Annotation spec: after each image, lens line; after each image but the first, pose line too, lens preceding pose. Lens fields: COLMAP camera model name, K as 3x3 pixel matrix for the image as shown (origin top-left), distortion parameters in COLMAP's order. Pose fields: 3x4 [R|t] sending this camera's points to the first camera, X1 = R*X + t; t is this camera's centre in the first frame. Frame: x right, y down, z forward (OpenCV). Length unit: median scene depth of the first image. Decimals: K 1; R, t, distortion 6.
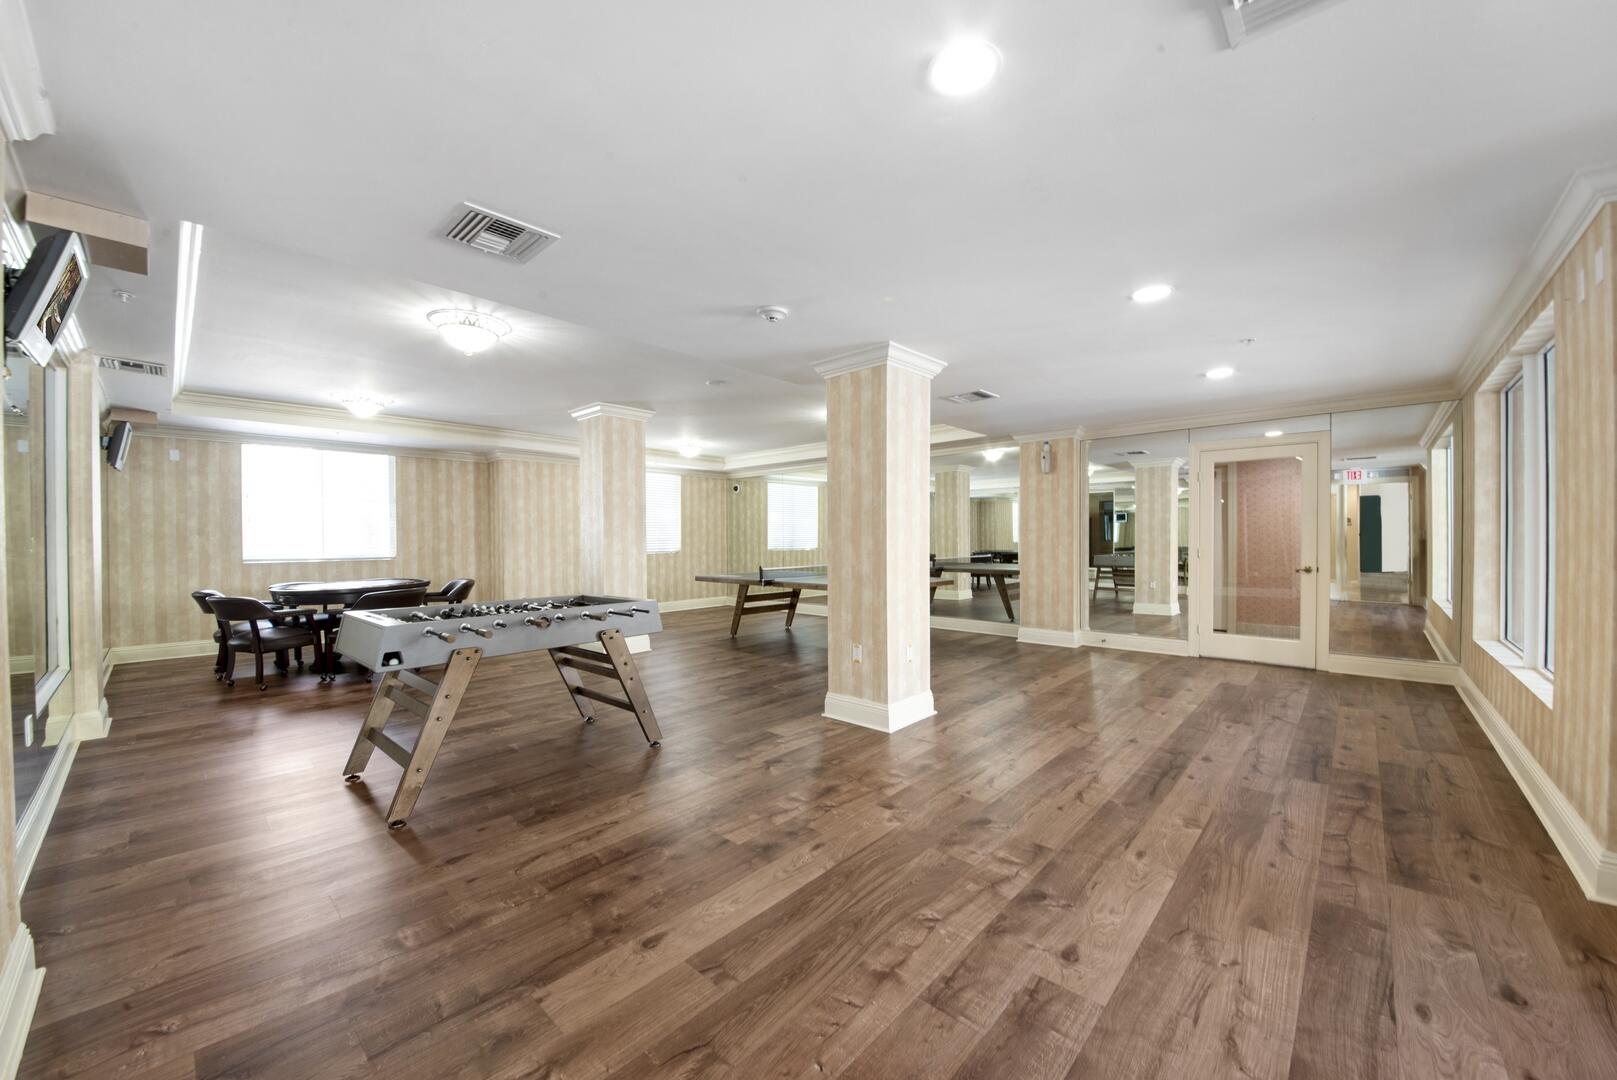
lens RADIAL K [[598.1, 0, 809.5], [0, 598.1, 541.0], [0, 0, 1]] dist [0.000638, 0.000027]
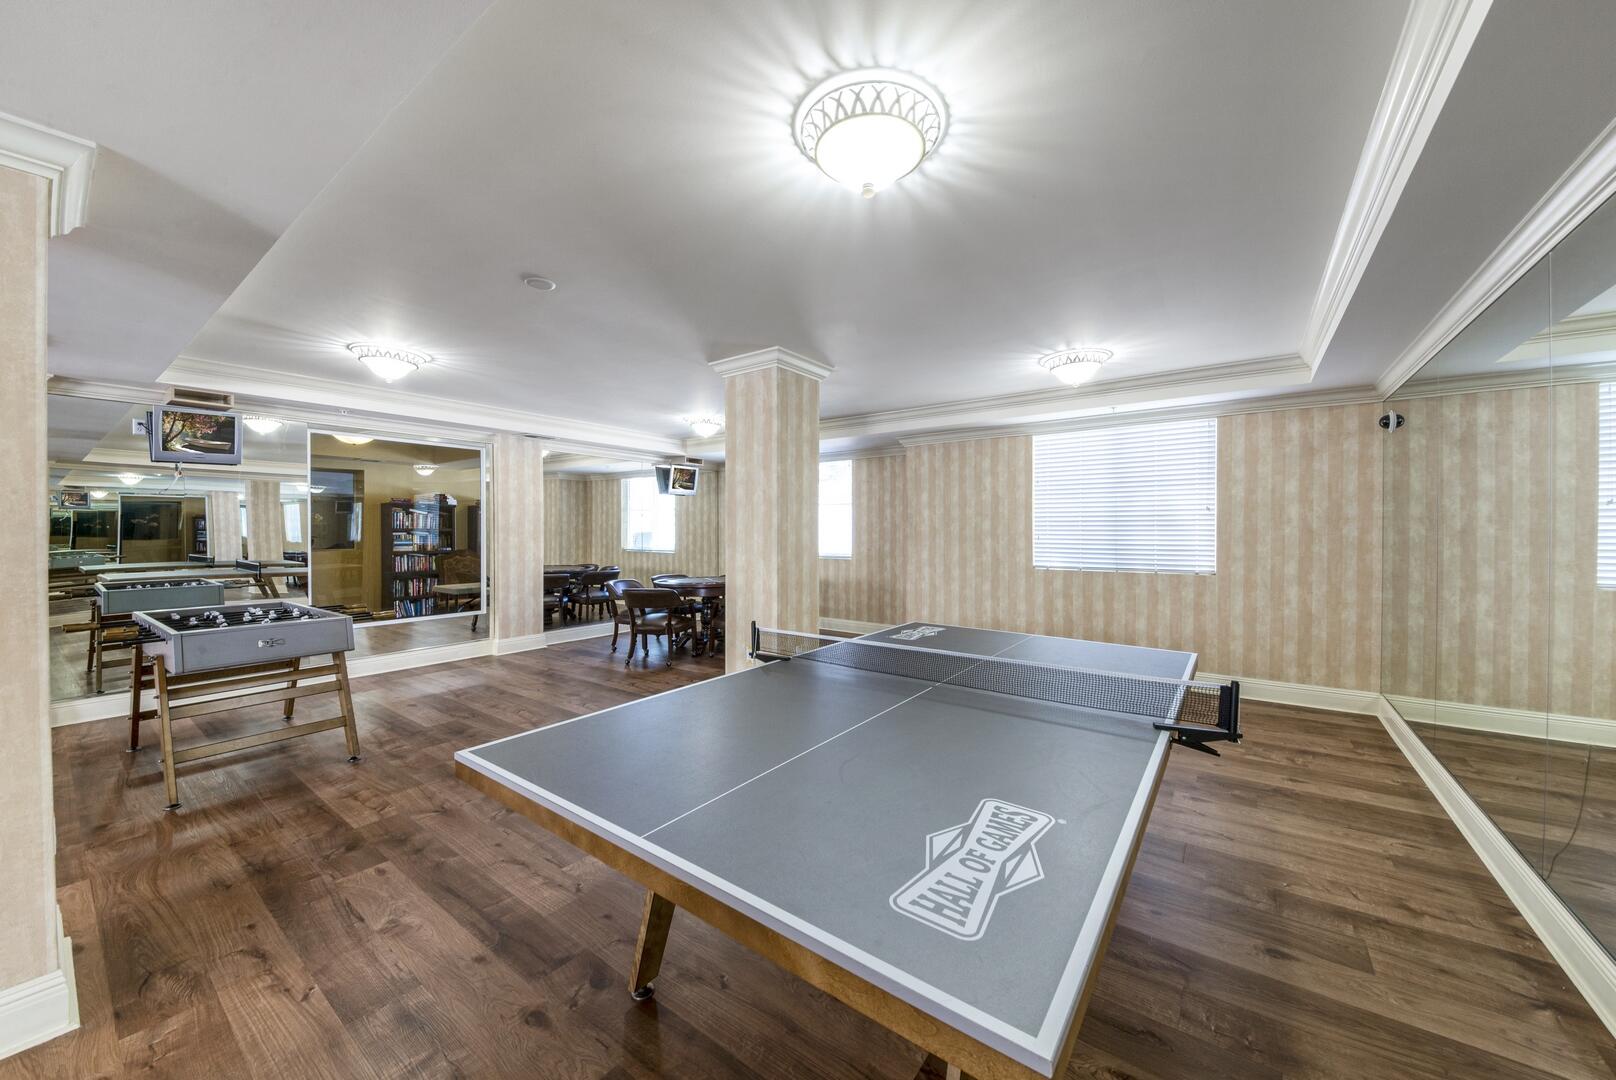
lens RADIAL K [[565.1, 0, 810.6], [0, 565.1, 531.5], [0, 0, 1]] dist [-0.000251, -0.000021]
pose [[0.096551, 0.007557, -0.995299, 0.257520], [-0.005715, 0.999959, 0.007038, -0.021964], [0.995312, 0.005008, 0.096590, 0.760769]]
